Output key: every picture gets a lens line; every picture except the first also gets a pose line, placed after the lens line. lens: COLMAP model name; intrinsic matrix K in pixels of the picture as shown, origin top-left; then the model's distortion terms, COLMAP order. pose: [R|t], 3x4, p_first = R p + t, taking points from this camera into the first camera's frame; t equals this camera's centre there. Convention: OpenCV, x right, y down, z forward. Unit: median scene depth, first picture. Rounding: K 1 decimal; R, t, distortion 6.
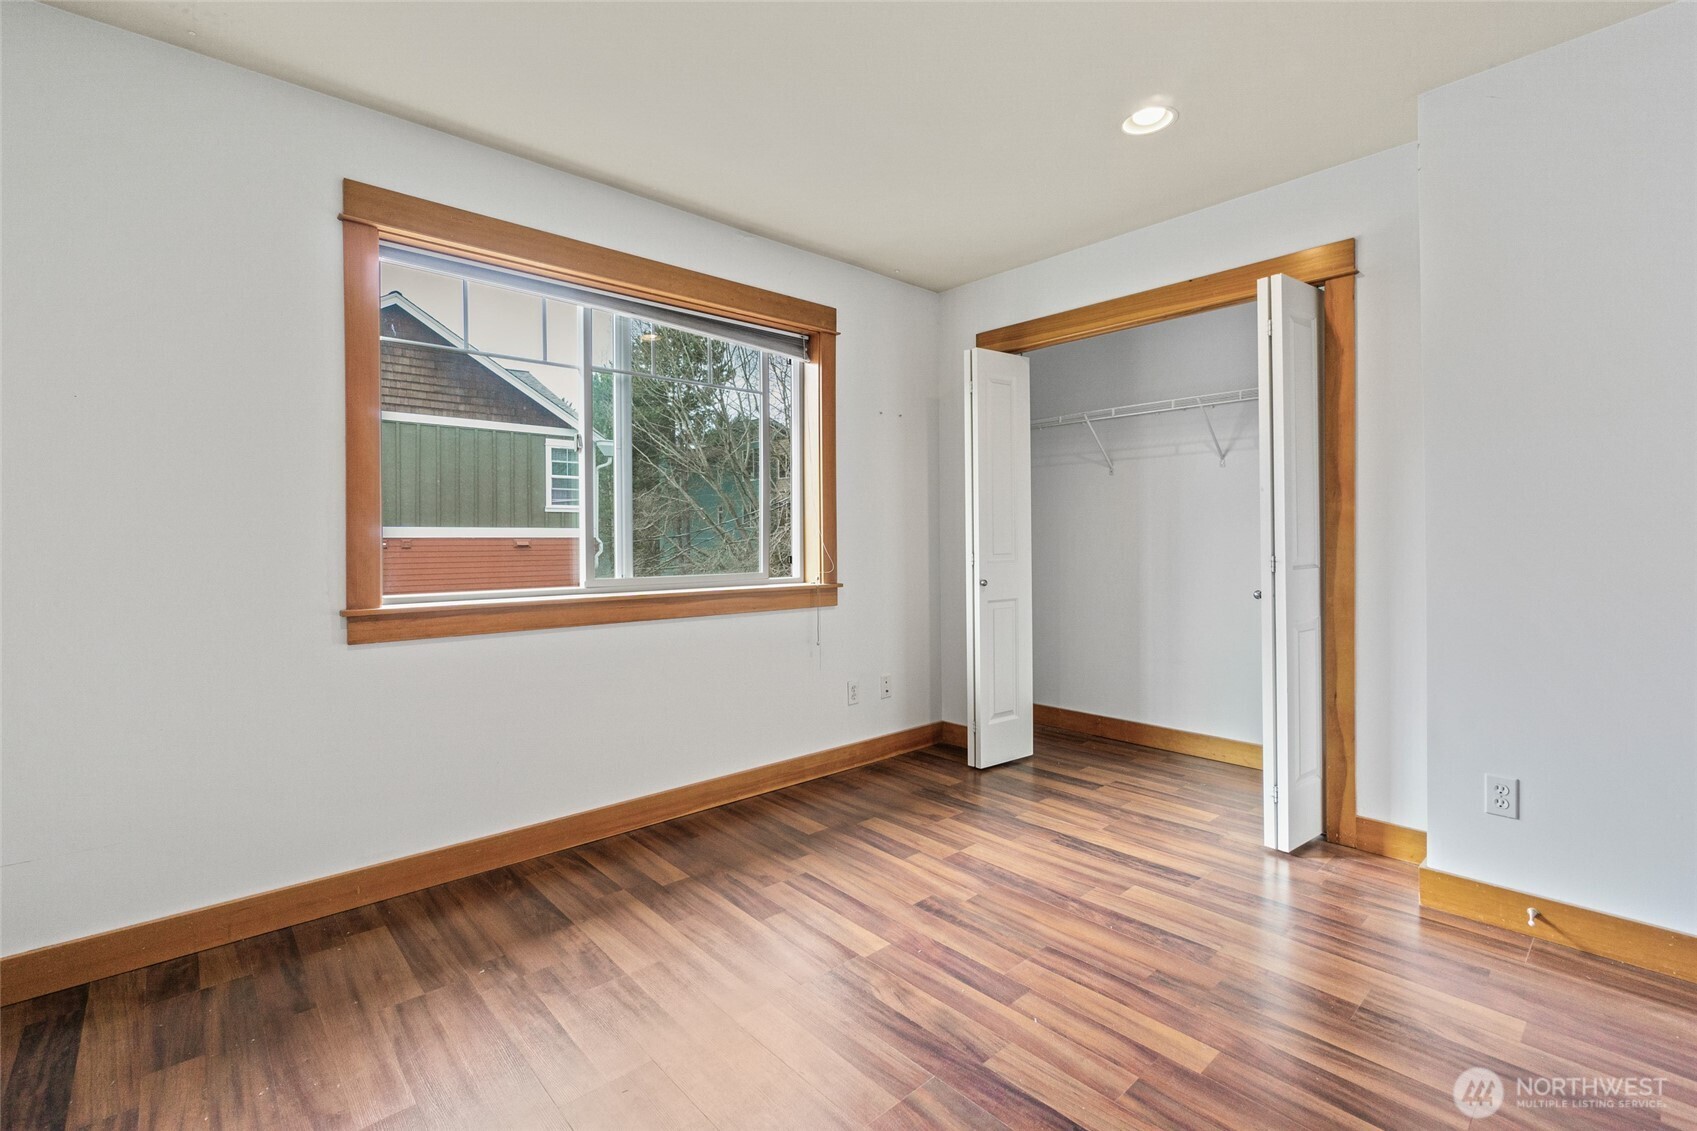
lens RADIAL K [[745.9, 0, 838.7], [0, 745.9, 538.1], [0, 0, 1]] dist [-0.003776, 0.000405]
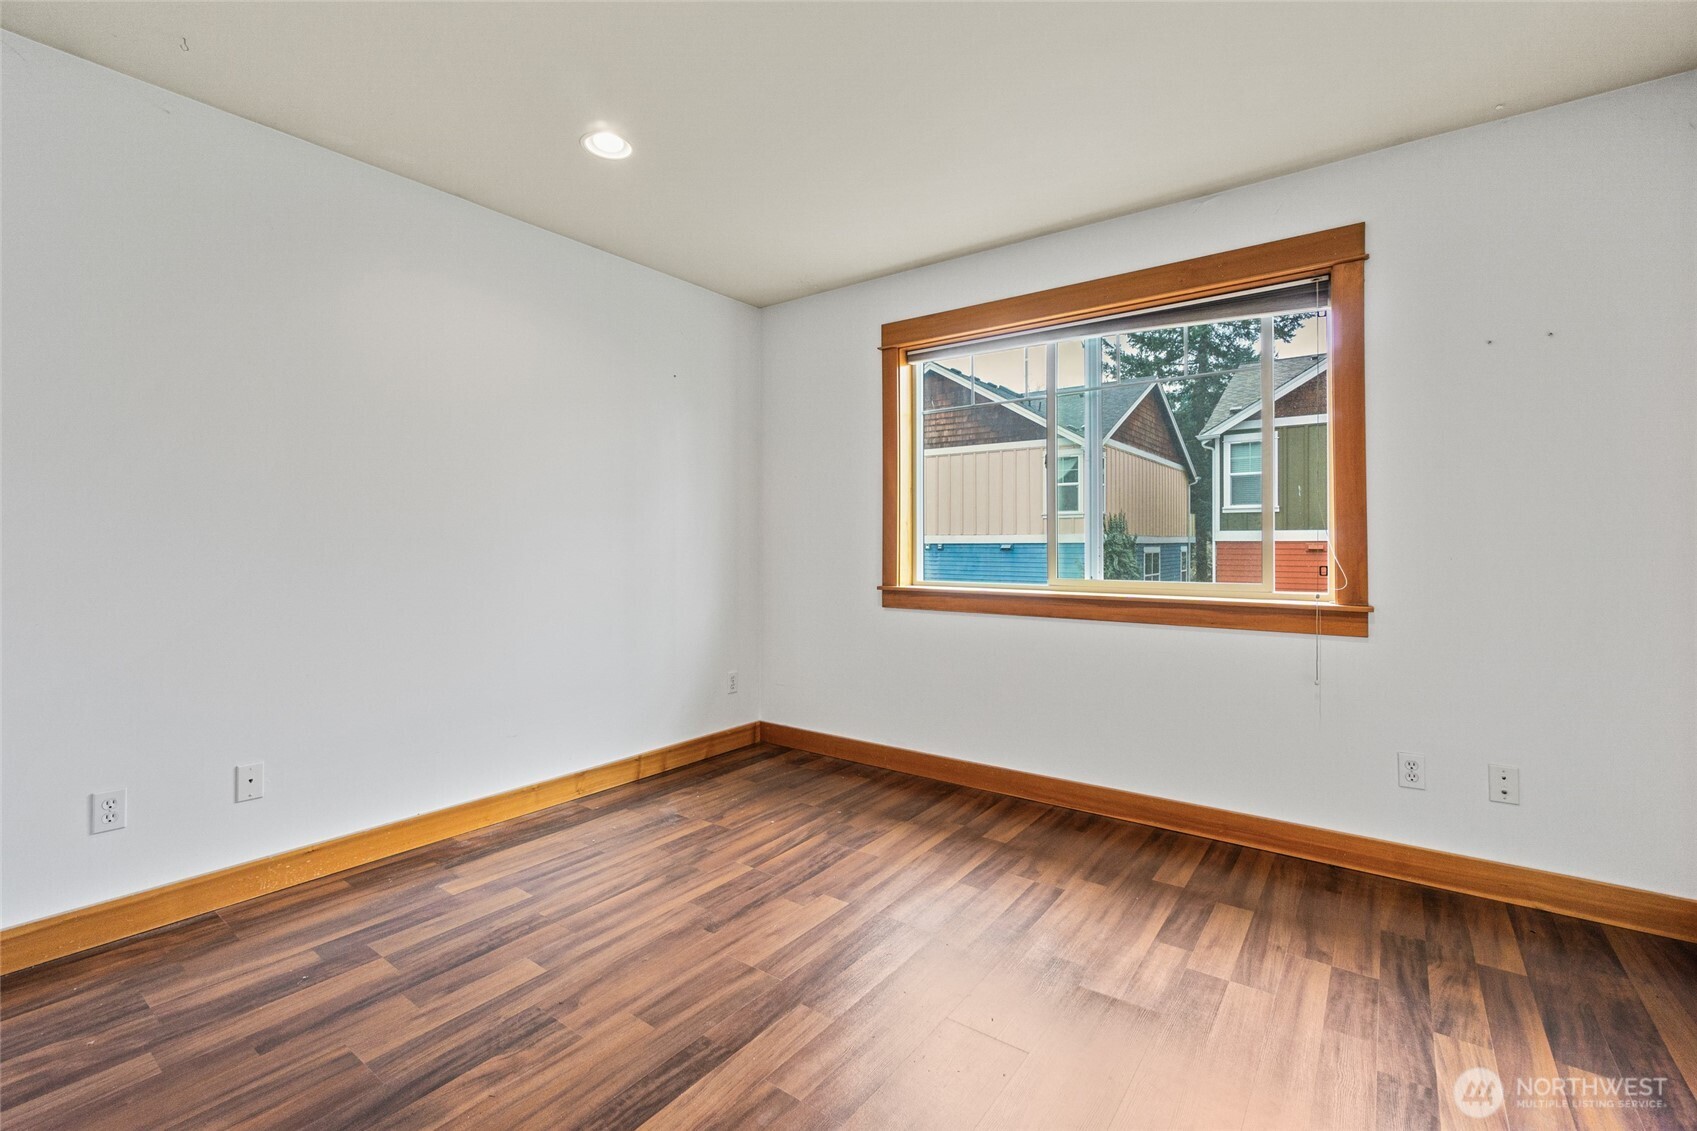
lens RADIAL K [[742.1, 0, 847.5], [0, 742.1, 533.3], [0, 0, 1]] dist [0.002039, 0.000564]
pose [[0.205948, -0.010071, -0.978511, 0.825270], [0.000485, 0.999948, -0.010190, -0.002929], [0.978563, 0.001624, 0.205942, 0.516066]]
